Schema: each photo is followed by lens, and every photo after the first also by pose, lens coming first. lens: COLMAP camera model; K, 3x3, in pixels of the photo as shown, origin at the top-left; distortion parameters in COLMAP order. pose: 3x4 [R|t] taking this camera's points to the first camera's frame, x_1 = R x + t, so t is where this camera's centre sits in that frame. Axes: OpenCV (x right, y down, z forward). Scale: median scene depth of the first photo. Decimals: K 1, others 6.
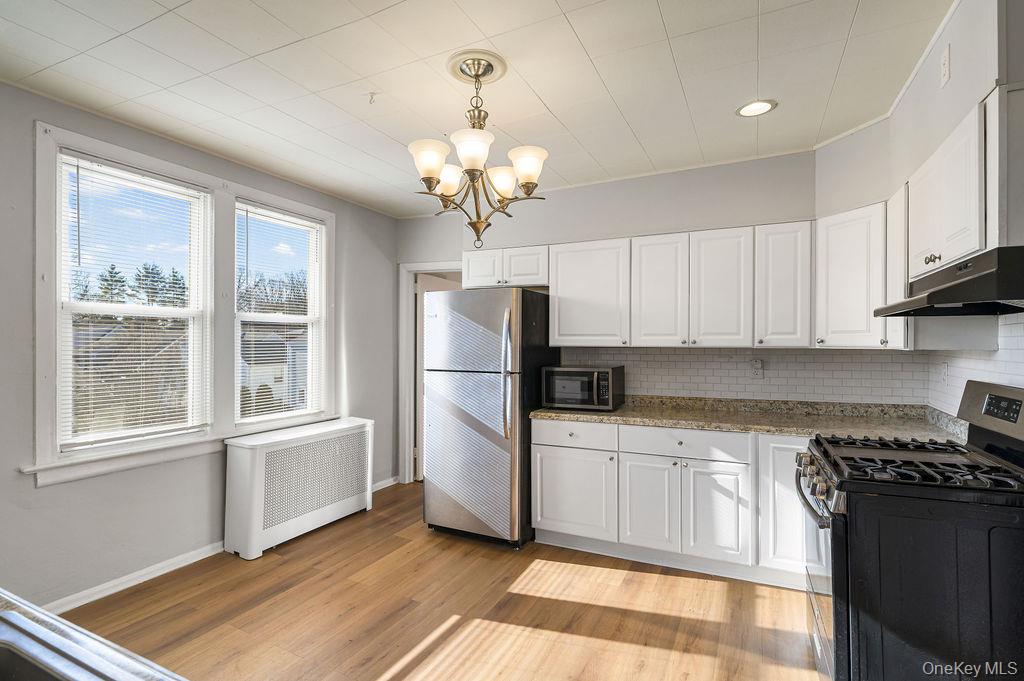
lens RADIAL K [[500.8, 0, 513.3], [0, 500.8, 337.1], [0, 0, 1]] dist [-0.000300, -0.000073]
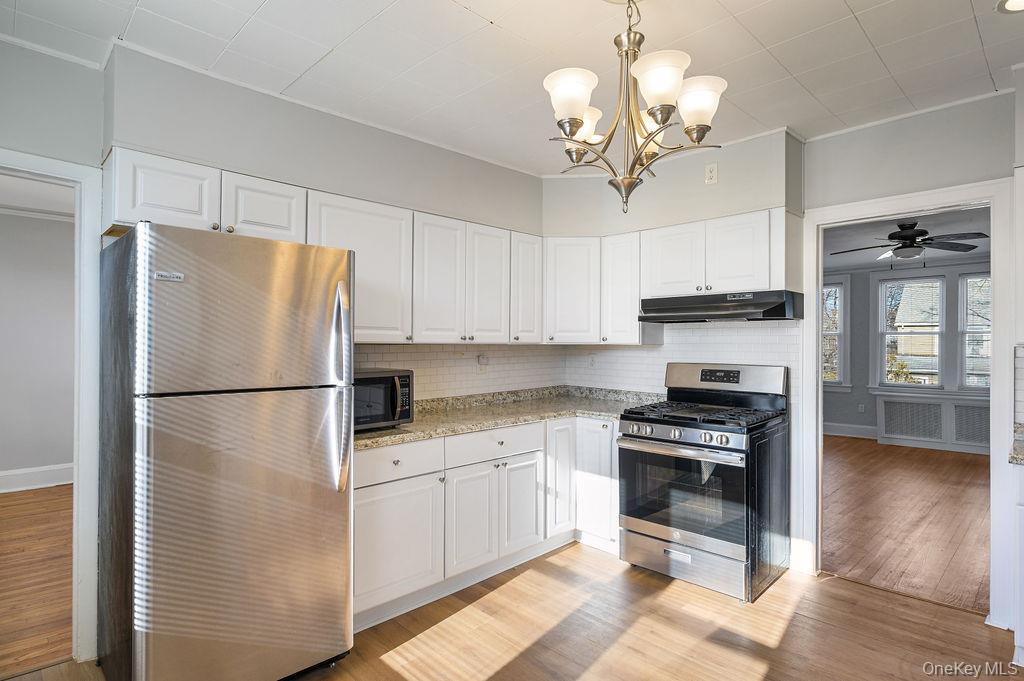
lens RADIAL K [[538.8, 0, 515.5], [0, 538.8, 336.6], [0, 0, 1]] dist [-0.004005, -0.000932]
pose [[0.319370, 0.013735, 0.947531, -0.597783], [-0.011983, 0.999874, -0.010455, 0.017237], [-0.947555, -0.008015, 0.319494, 0.607439]]
